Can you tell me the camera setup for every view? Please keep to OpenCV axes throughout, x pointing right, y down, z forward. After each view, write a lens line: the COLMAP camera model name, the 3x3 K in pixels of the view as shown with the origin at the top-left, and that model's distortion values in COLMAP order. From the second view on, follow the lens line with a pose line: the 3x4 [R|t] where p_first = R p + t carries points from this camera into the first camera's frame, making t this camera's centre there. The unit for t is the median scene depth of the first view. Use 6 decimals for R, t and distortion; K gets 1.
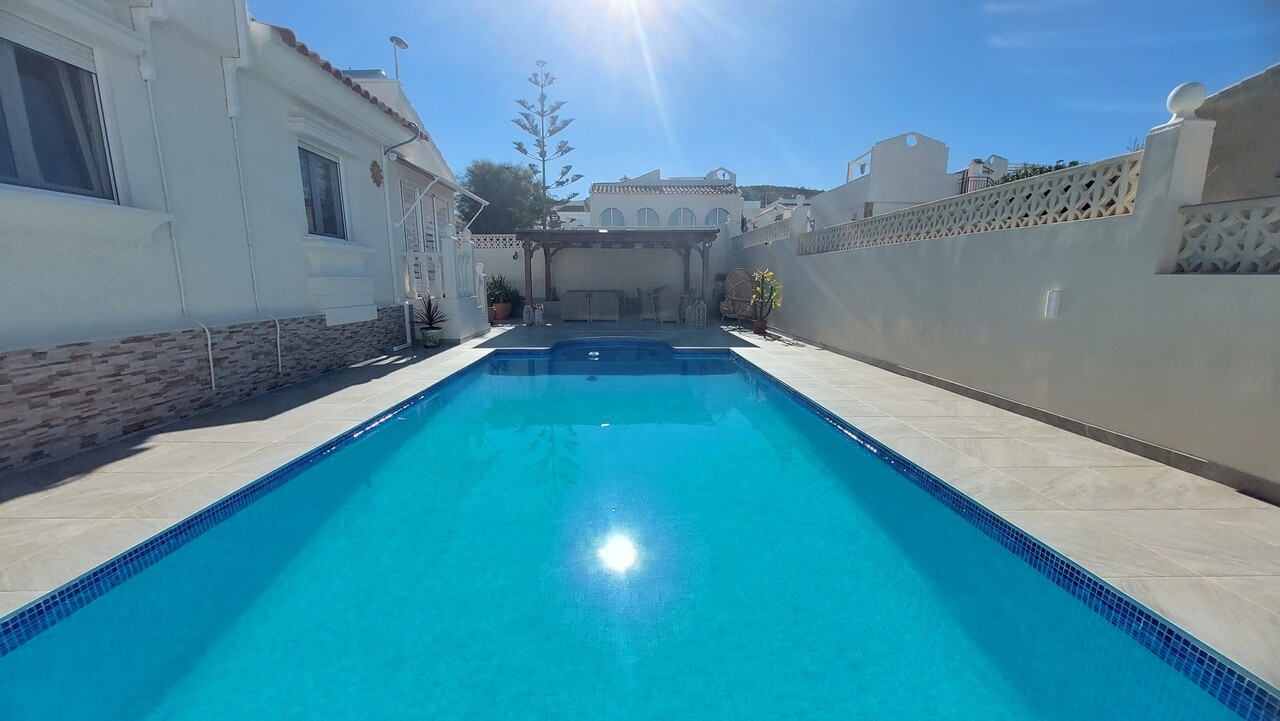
lens RADIAL K [[517.5, 0, 623.3], [0, 517.5, 385.0], [0, 0, 1]] dist [-0.004981, -0.006907]
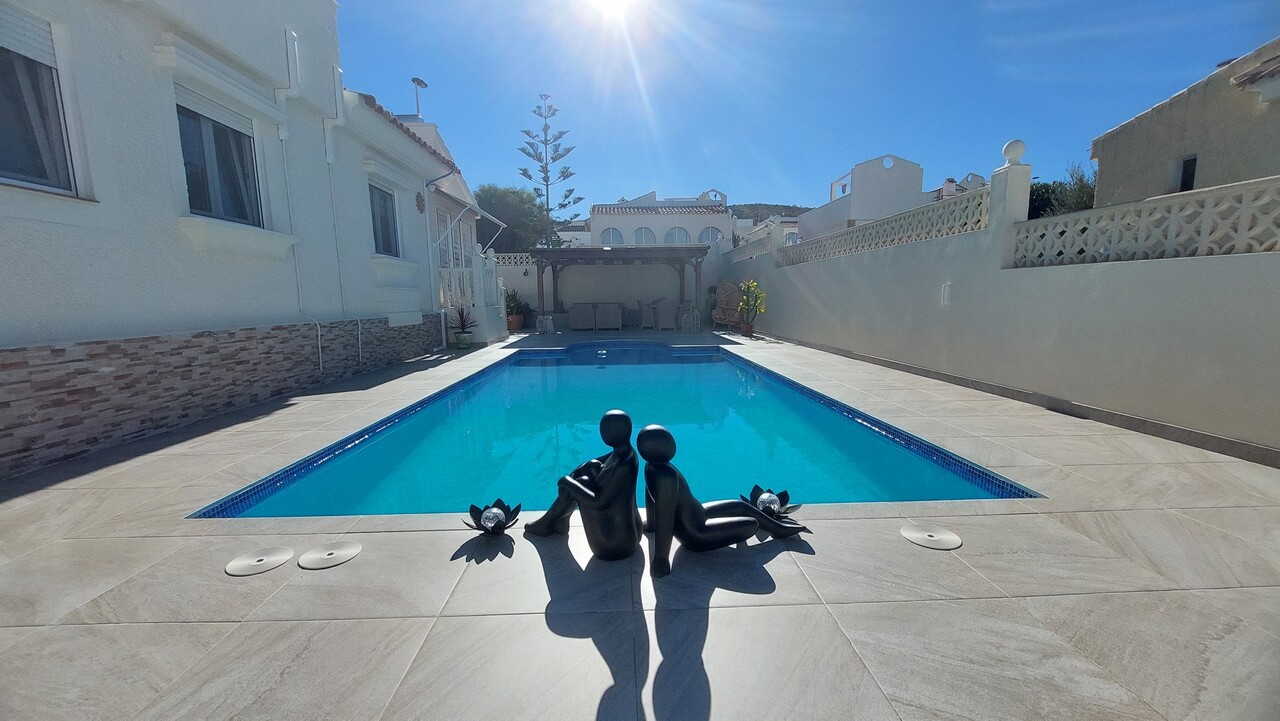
lens RADIAL K [[513.2, 0, 631.4], [0, 513.2, 385.3], [0, 0, 1]] dist [-0.001643, -0.006410]
pose [[0.999685, -0.017463, 0.018012, -0.016581], [0.018019, 0.999352, -0.031159, 0.053822], [-0.017456, 0.031474, 0.999352, -0.165517]]
